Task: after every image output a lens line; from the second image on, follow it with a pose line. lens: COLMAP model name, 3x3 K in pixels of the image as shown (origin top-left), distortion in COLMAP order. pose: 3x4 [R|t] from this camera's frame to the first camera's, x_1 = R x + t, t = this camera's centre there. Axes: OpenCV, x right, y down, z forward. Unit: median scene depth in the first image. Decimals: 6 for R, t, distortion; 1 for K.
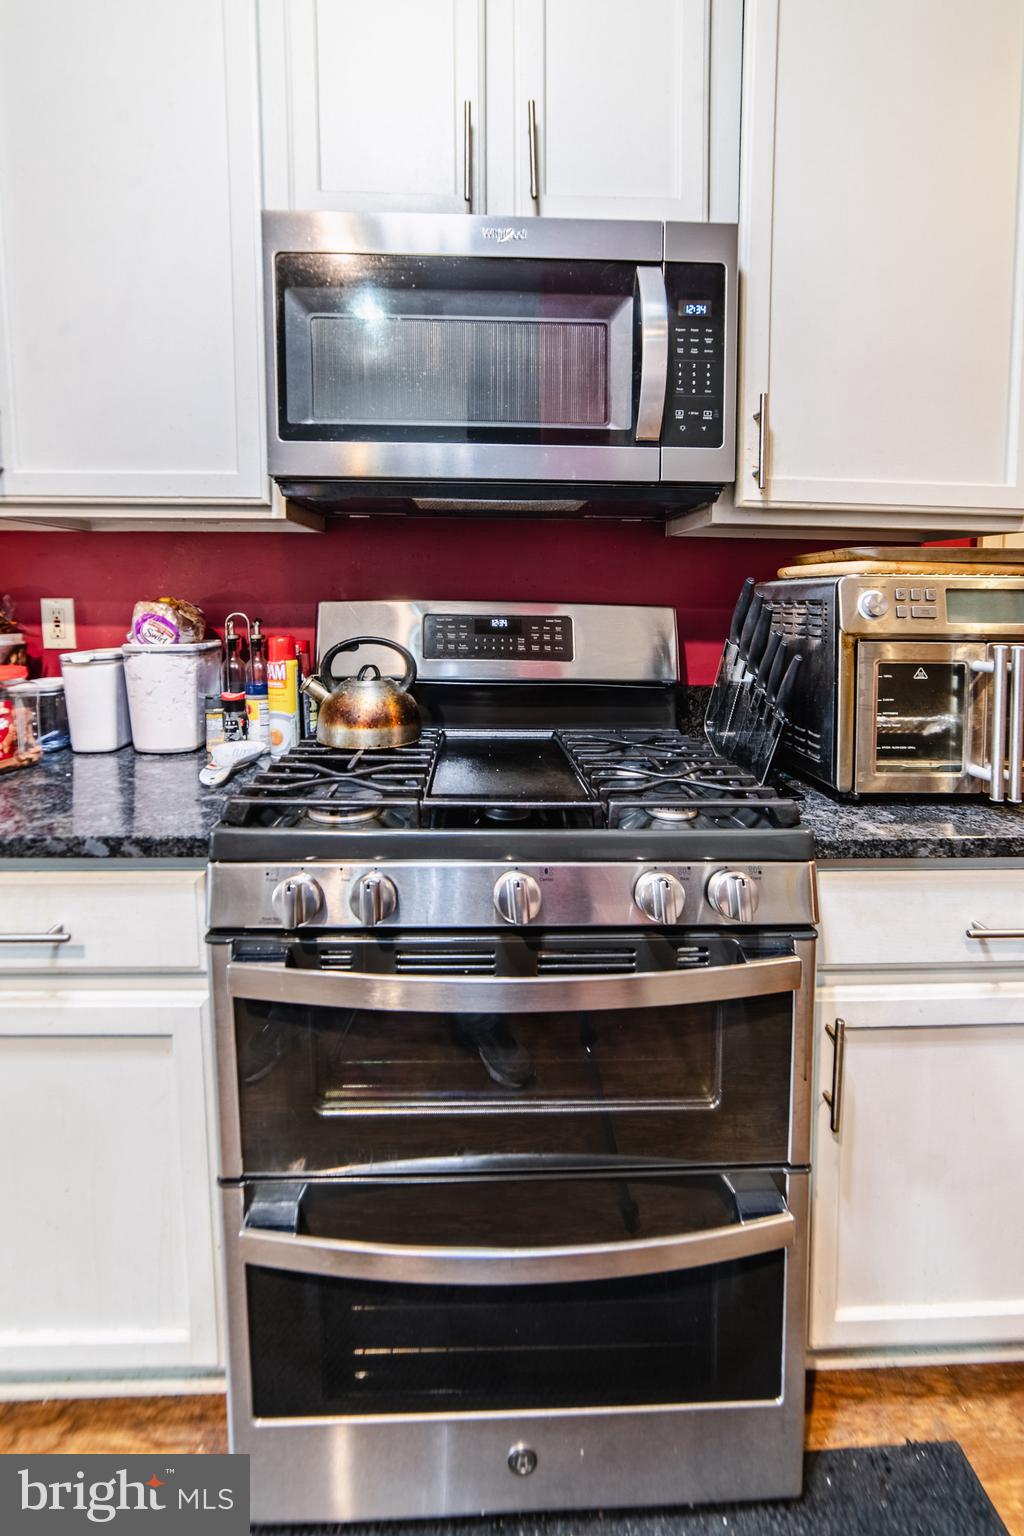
lens RADIAL K [[654.3, 0, 511.9], [0, 654.3, 640.8], [0, 0, 1]] dist [0.000243, 0.000110]
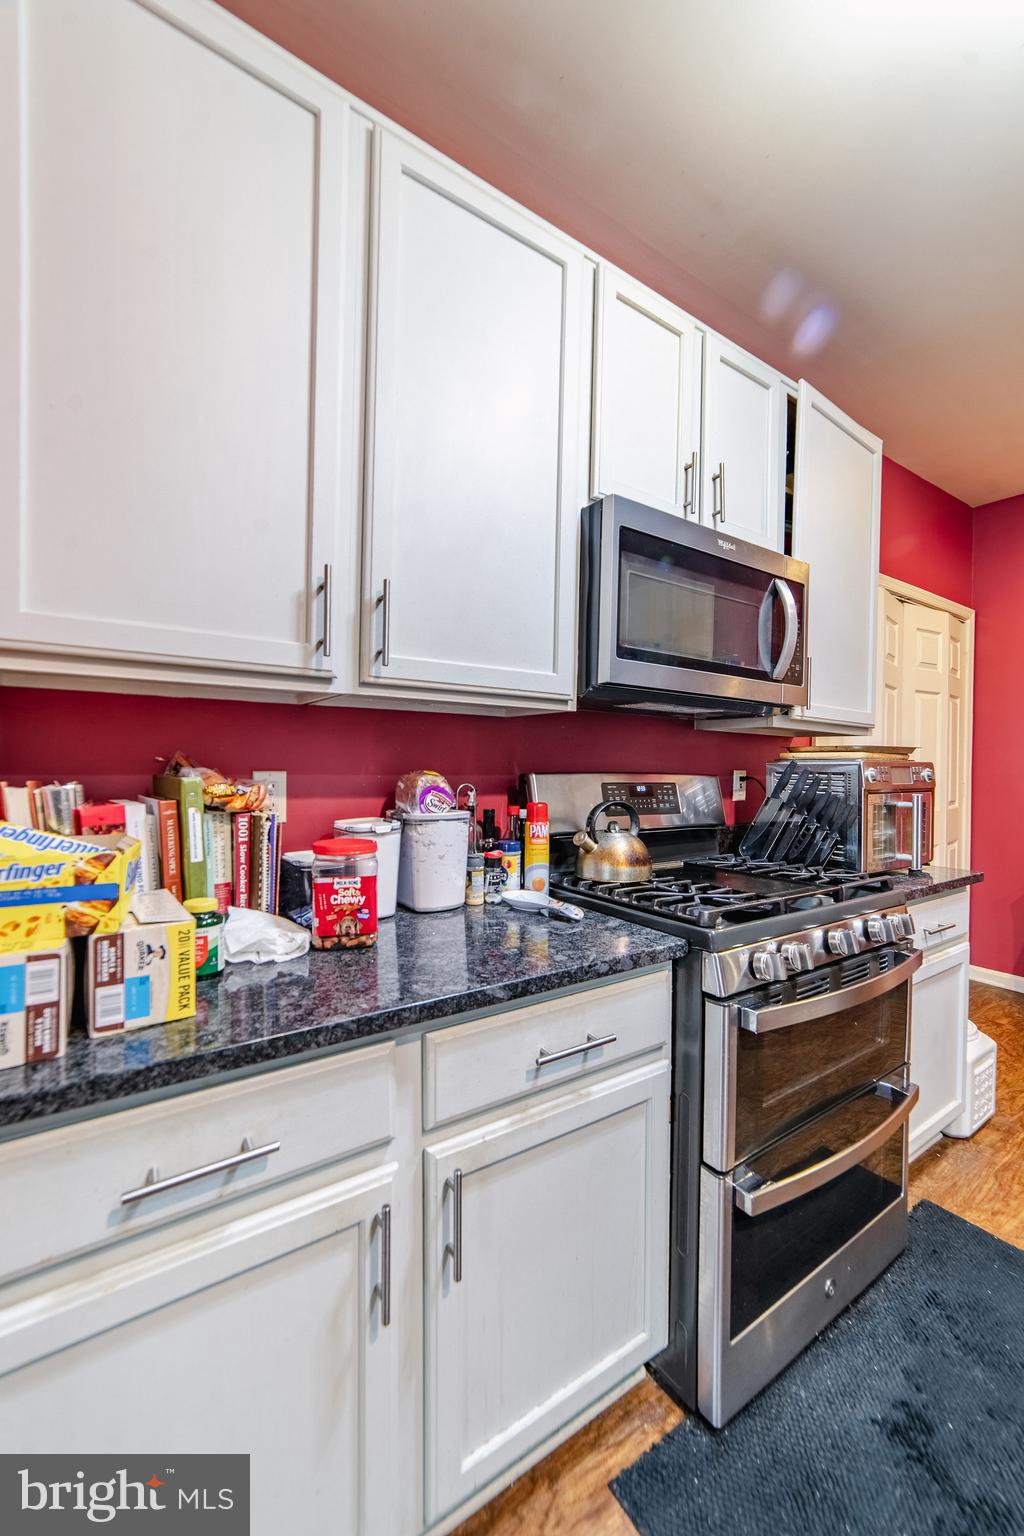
lens RADIAL K [[615.2, 0, 527.0], [0, 615.2, 762.6], [0, 0, 1]] dist [-0.015453, 0.004328]
pose [[0.838920, 0.003532, 0.544244, -0.996328], [0.029498, 0.998214, -0.051948, -0.021996], [-0.543455, 0.059635, 0.837317, 0.027233]]
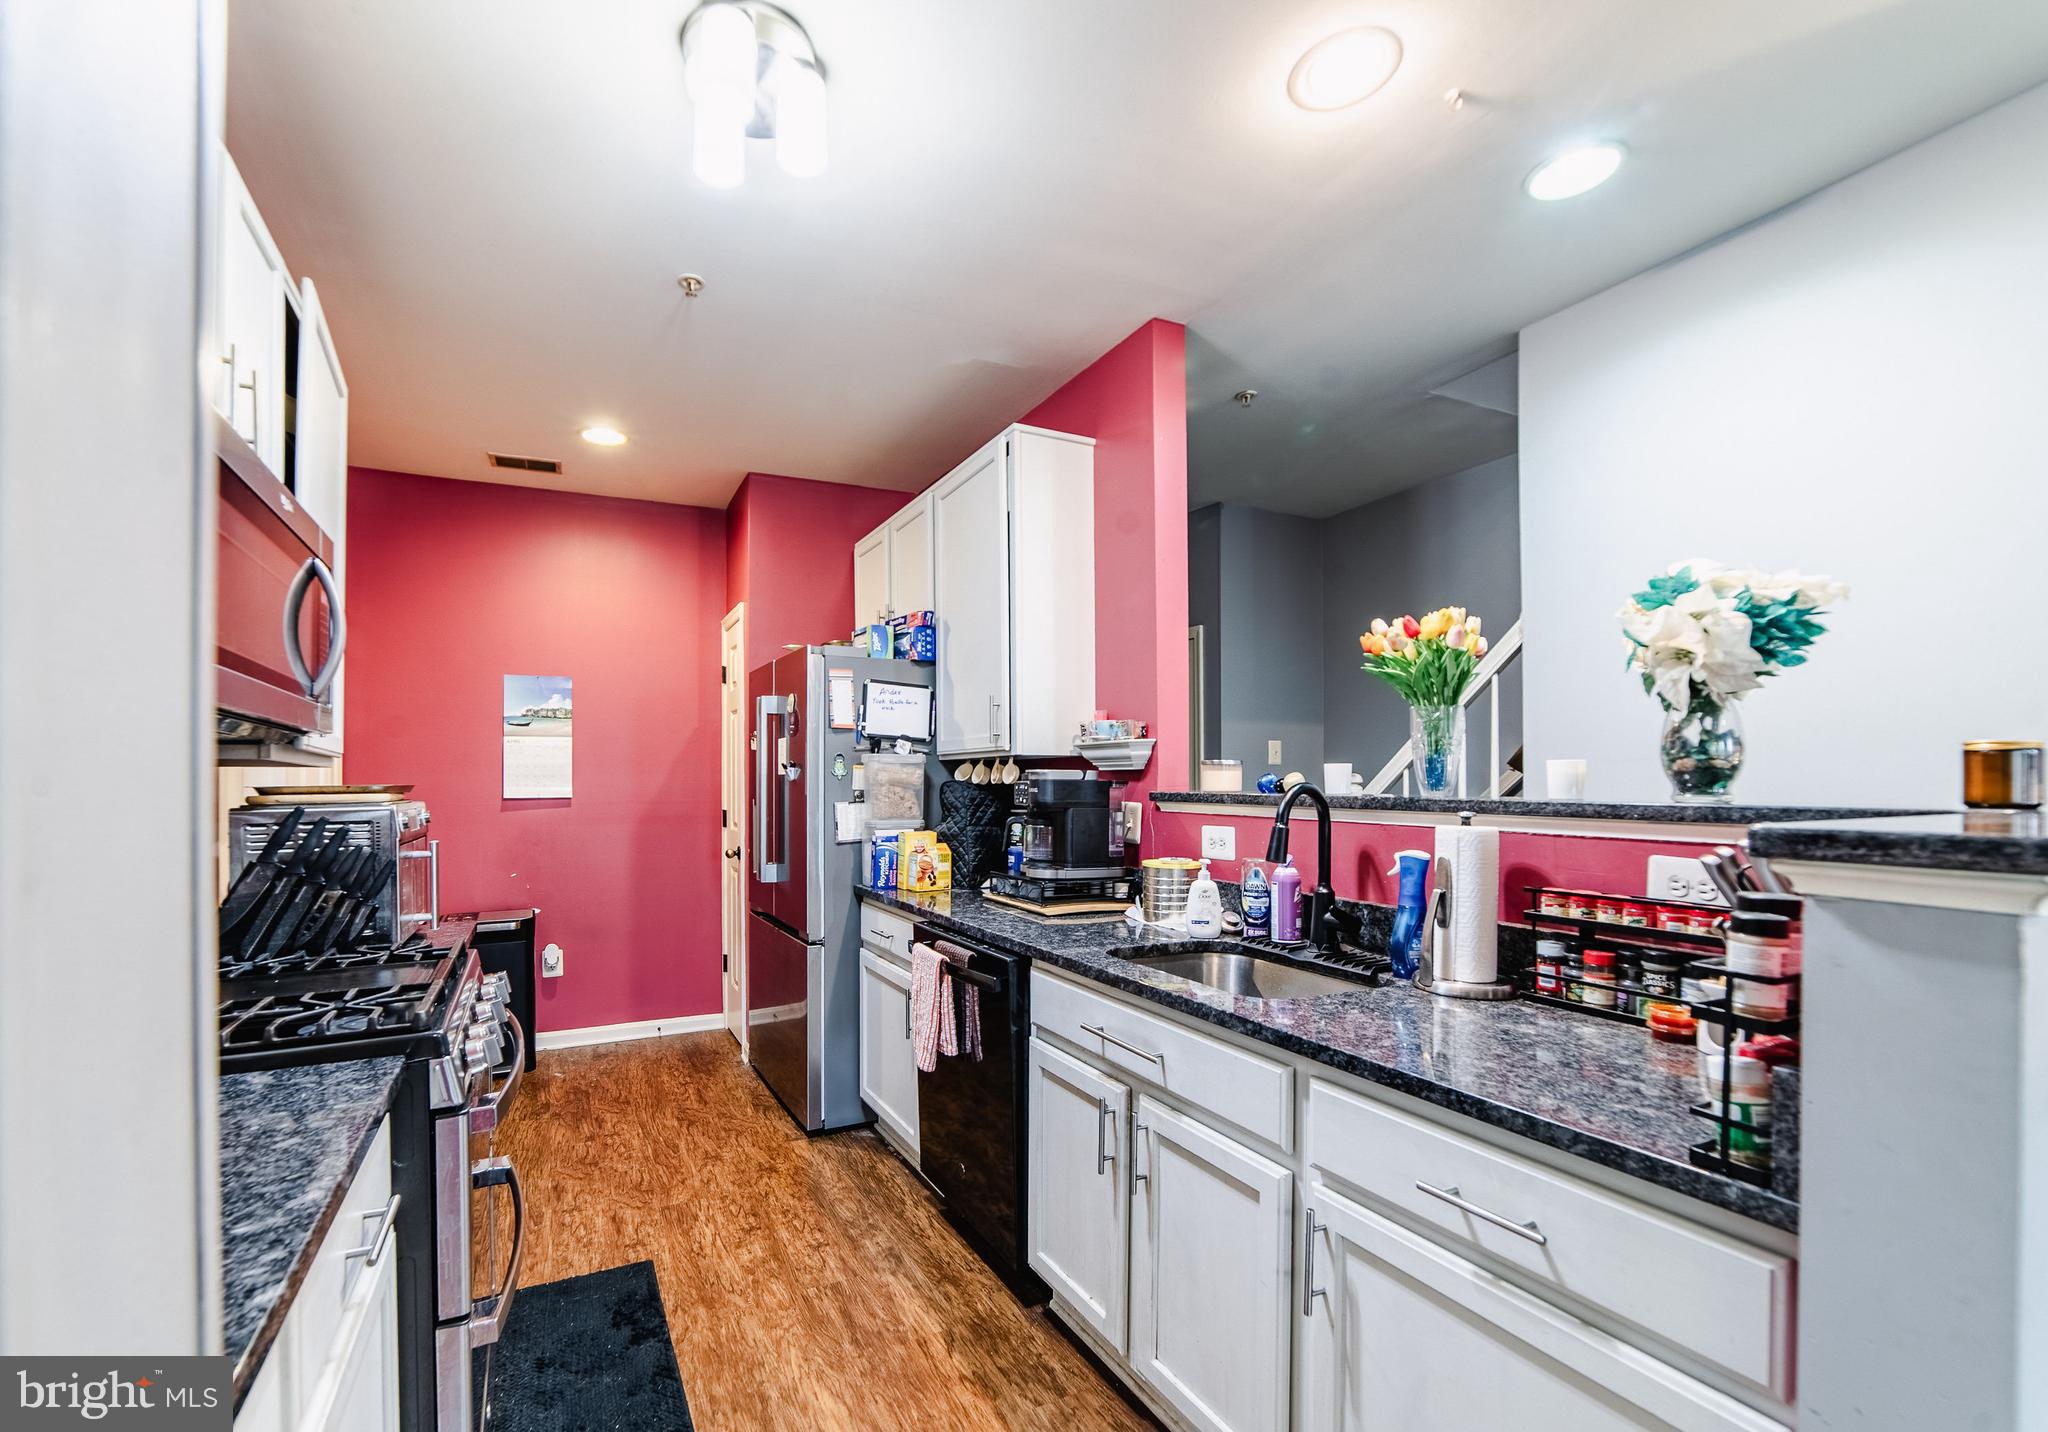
lens RADIAL K [[860.5, 0, 948.5], [0, 860.5, 759.2], [0, 0, 1]] dist [-0.008574, 0.000088]
pose [[-0.377262, 0.022353, 0.925837, -1.440522], [0.068226, 0.997663, 0.003713, -0.095610], [-0.923590, 0.064567, -0.377906, 0.433568]]
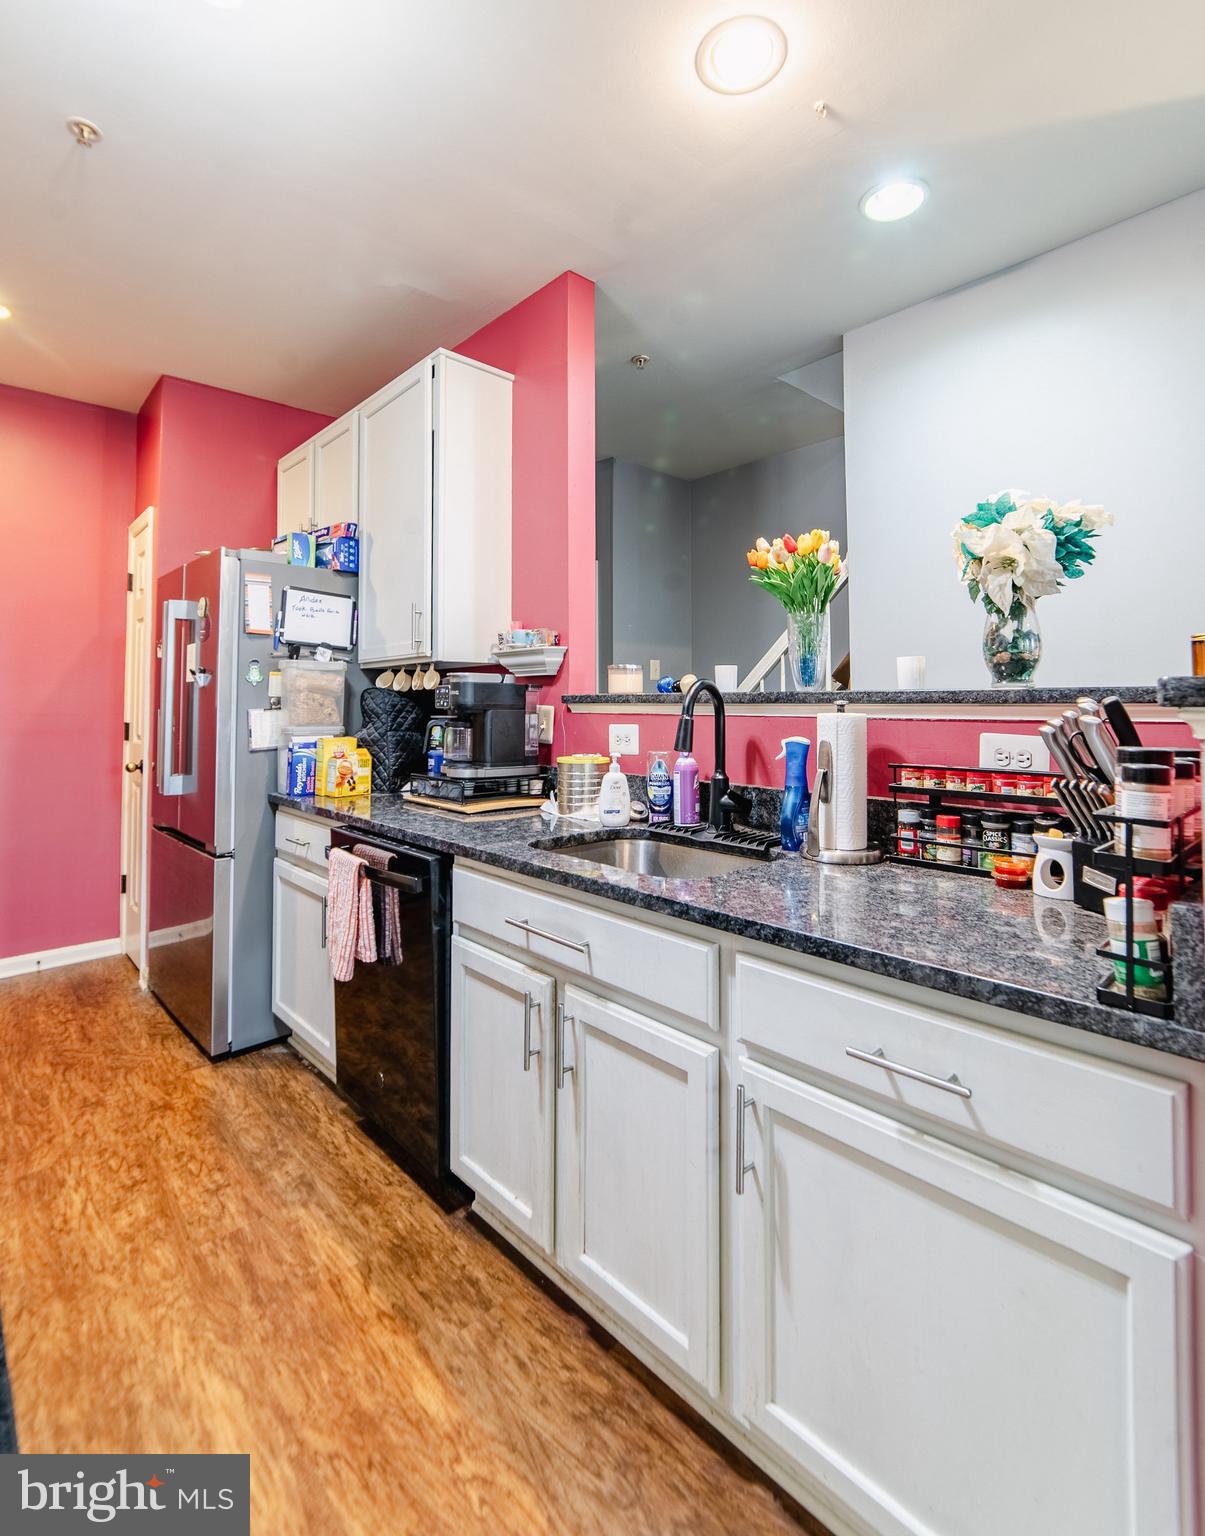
lens RADIAL K [[746.1, 0, 606.3], [0, 746.1, 640.9], [0, 0, 1]] dist [-0.035203, 0.021207]
pose [[-0.641161, 0.061374, 0.764948, -1.275077], [0.065340, 0.997543, -0.025269, -0.057937], [-0.764619, 0.033780, -0.643596, 0.373156]]
